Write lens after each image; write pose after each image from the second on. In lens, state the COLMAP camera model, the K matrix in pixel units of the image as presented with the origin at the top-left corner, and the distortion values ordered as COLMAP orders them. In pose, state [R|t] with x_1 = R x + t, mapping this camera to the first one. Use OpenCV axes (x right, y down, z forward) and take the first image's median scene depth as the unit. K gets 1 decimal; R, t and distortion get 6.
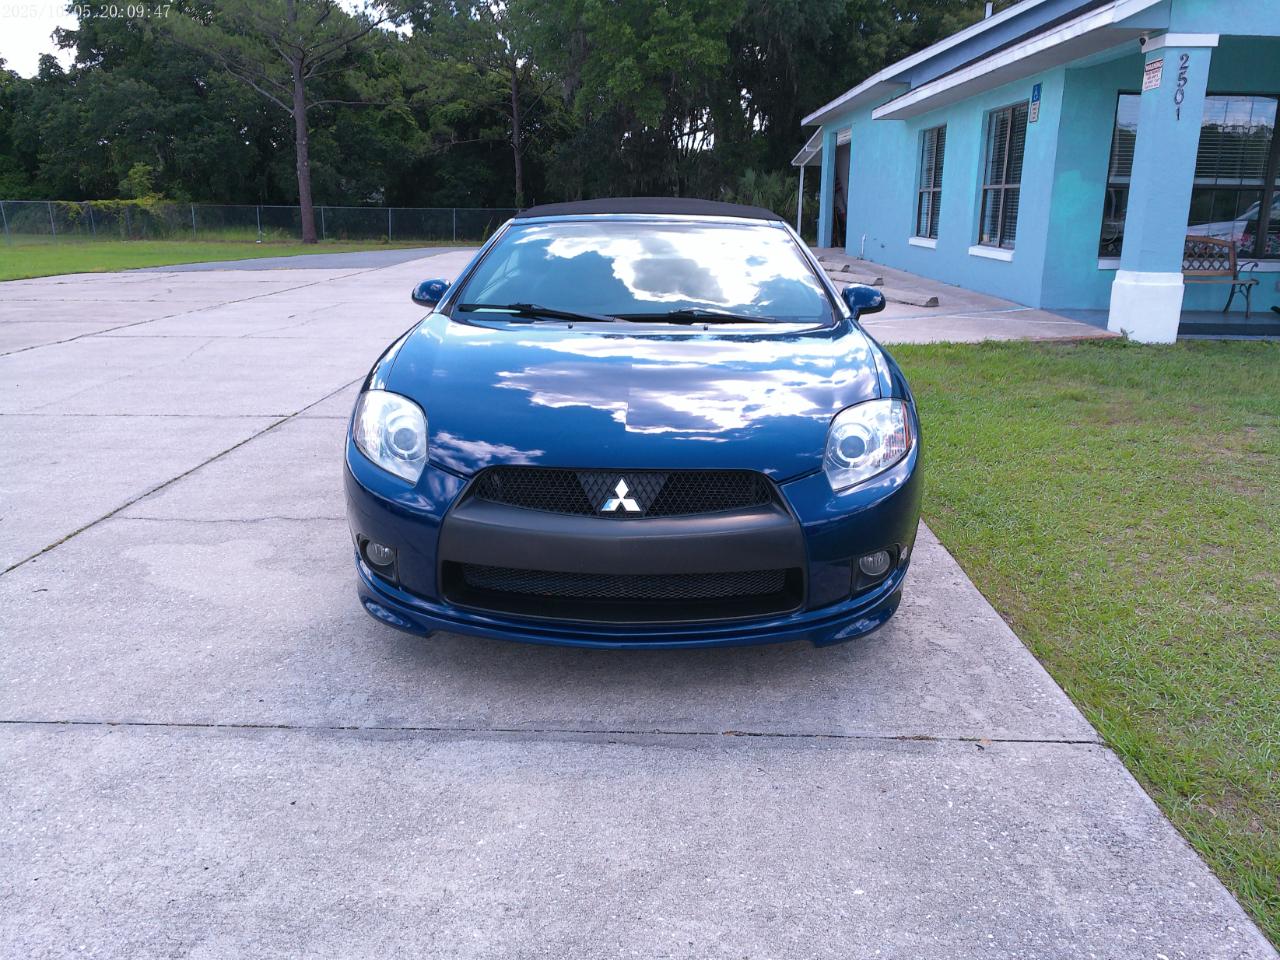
lens RADIAL K [[1041.2, 0, 641.9], [0, 1041.2, 442.6], [0, 0, 1]] dist [0.023527, -0.030374]
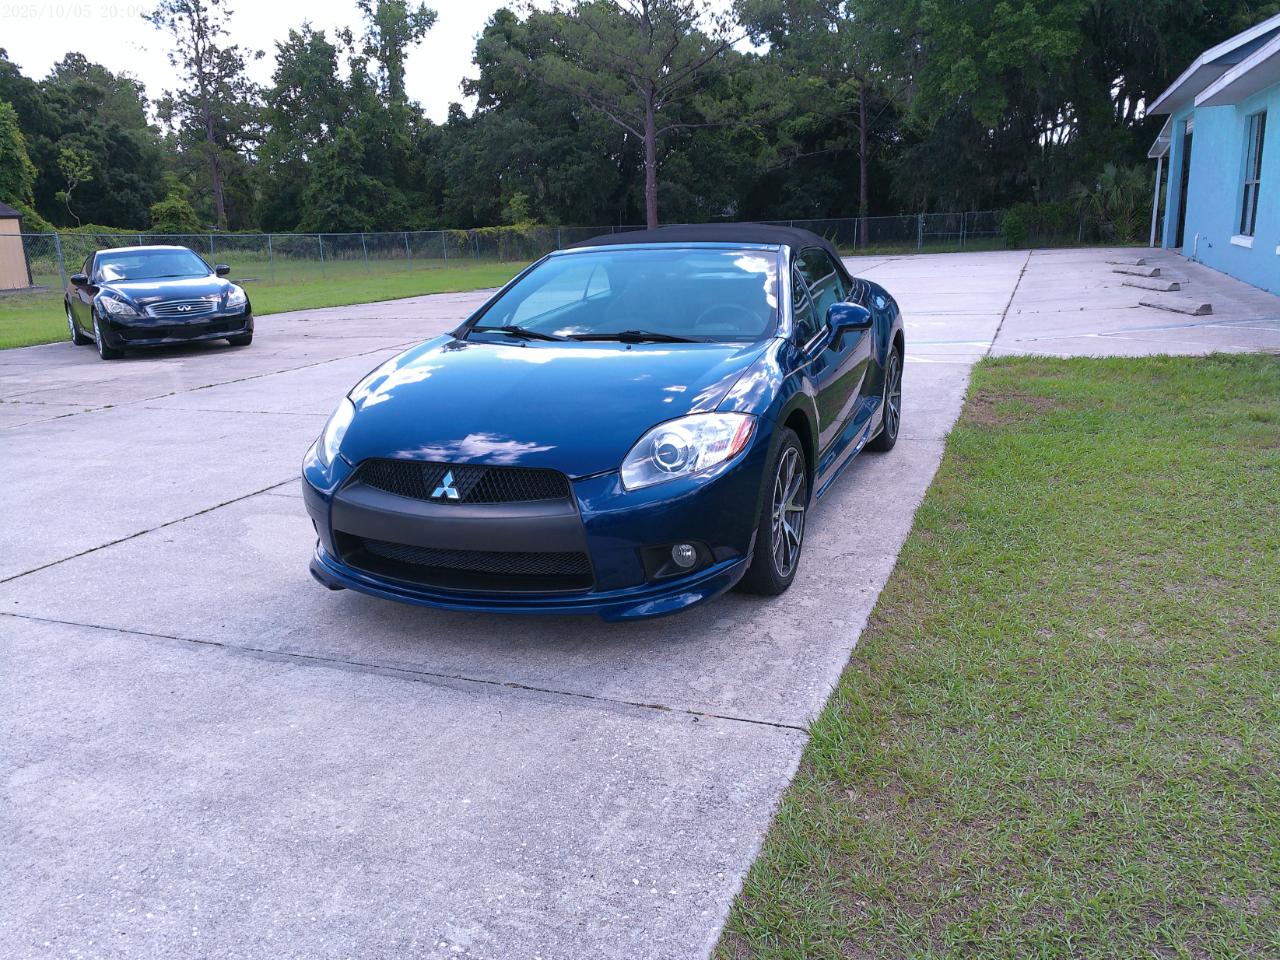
lens RADIAL K [[1041.2, 0, 624.2], [0, 1041.2, 428.6], [0, 0, 1]] dist [0.023527, -0.030374]
pose [[0.937118, 0.025791, -0.348060, 0.372285], [-0.033510, 0.999307, -0.016176, -0.001706], [0.347401, 0.026823, 0.937333, -0.055937]]
